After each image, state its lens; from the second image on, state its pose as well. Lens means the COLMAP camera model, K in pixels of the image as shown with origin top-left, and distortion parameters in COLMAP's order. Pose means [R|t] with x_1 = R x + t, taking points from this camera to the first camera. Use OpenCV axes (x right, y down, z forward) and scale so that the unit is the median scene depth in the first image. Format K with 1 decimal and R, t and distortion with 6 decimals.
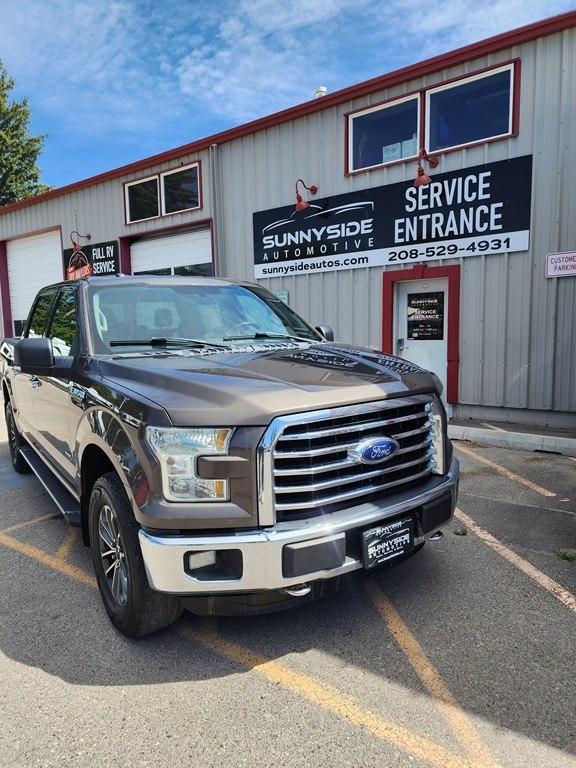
lens RADIAL K [[508.9, 0, 286.1], [0, 508.9, 387.9], [0, 0, 1]] dist [0.060193, -0.055693]
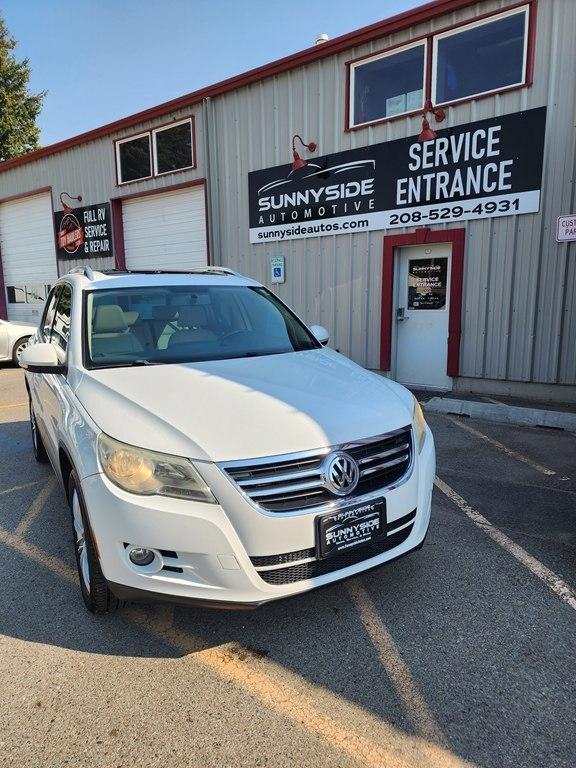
lens RADIAL K [[510.9, 0, 287.4], [0, 510.9, 389.6], [0, 0, 1]] dist [0.055487, -0.049579]
pose [[0.999905, 0.011289, -0.007972, 0.023336], [-0.010831, 0.998411, 0.055301, 0.005374], [0.008583, -0.055209, 0.998438, 0.037632]]
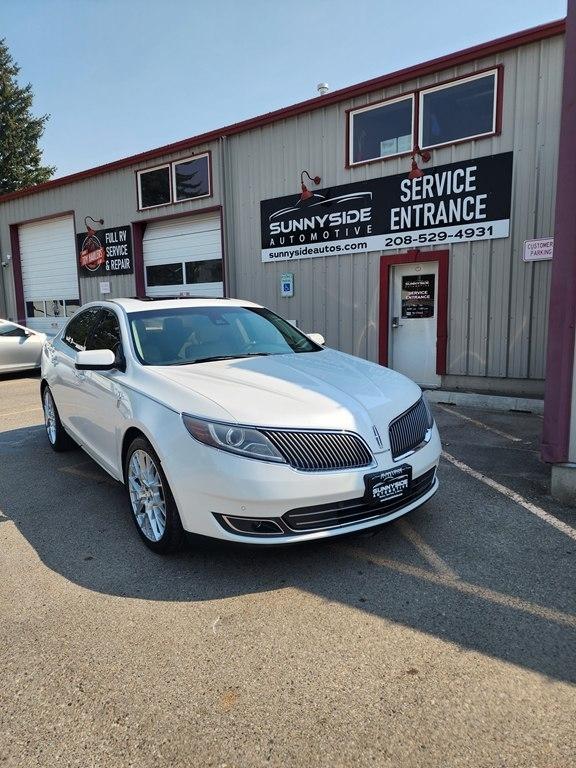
lens RADIAL K [[508.3, 0, 291.9], [0, 508.3, 384.5], [0, 0, 1]] dist [0.067060, -0.058998]
pose [[0.999804, 0.000074, 0.019795, -0.024134], [-0.000477, 0.999793, 0.020346, 0.029031], [-0.019790, -0.020351, 0.999597, -0.110380]]
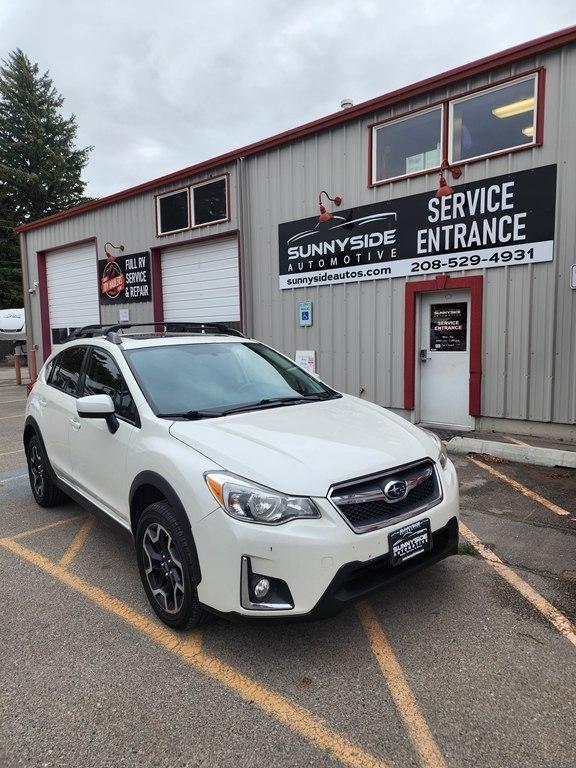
lens RADIAL K [[508.9, 0, 296.5], [0, 508.9, 386.1], [0, 0, 1]] dist [0.060193, -0.055693]
pose [[0.998595, 0.009579, -0.052126, 0.032235], [-0.010554, 0.999774, -0.018462, -0.004967], [0.051937, 0.018986, 0.998470, -0.000247]]
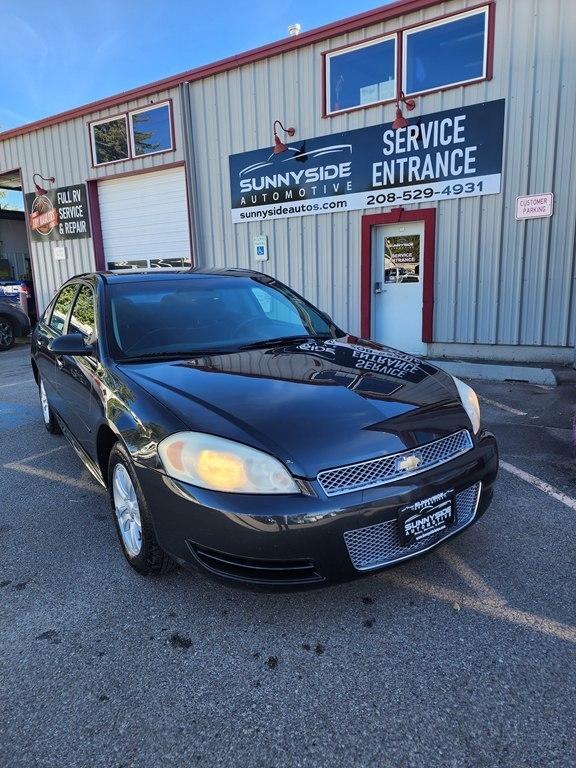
lens RADIAL K [[508.9, 0, 294.2], [0, 508.9, 379.5], [0, 0, 1]] dist [0.060193, -0.055693]
pose [[0.996216, -0.024926, 0.083260, -0.039632], [0.018787, 0.997103, 0.073713, 0.022890], [-0.084856, -0.071870, 0.993798, -0.032491]]
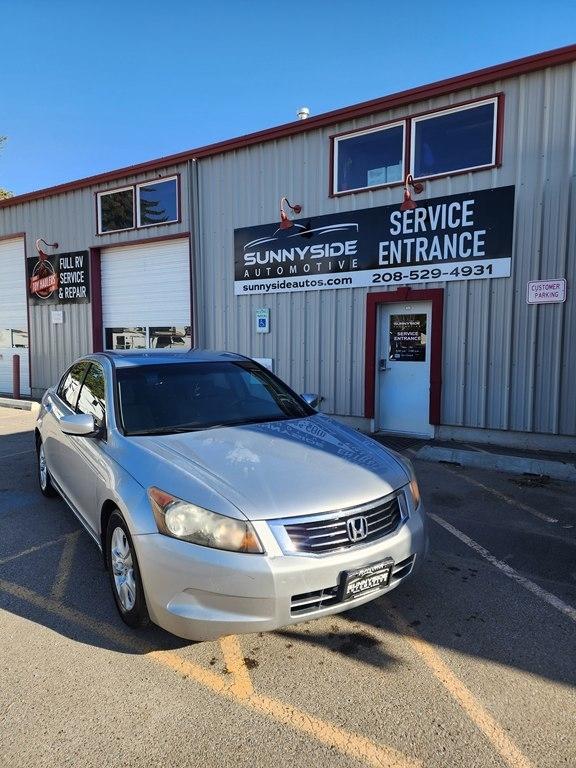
lens RADIAL K [[508.9, 0, 289.6], [0, 508.9, 387.2], [0, 0, 1]] dist [0.060193, -0.055693]
pose [[0.995914, 0.014366, 0.089155, -0.050820], [-0.011667, 0.999460, -0.030715, -0.009051], [-0.089548, 0.029550, 0.995544, 0.018964]]
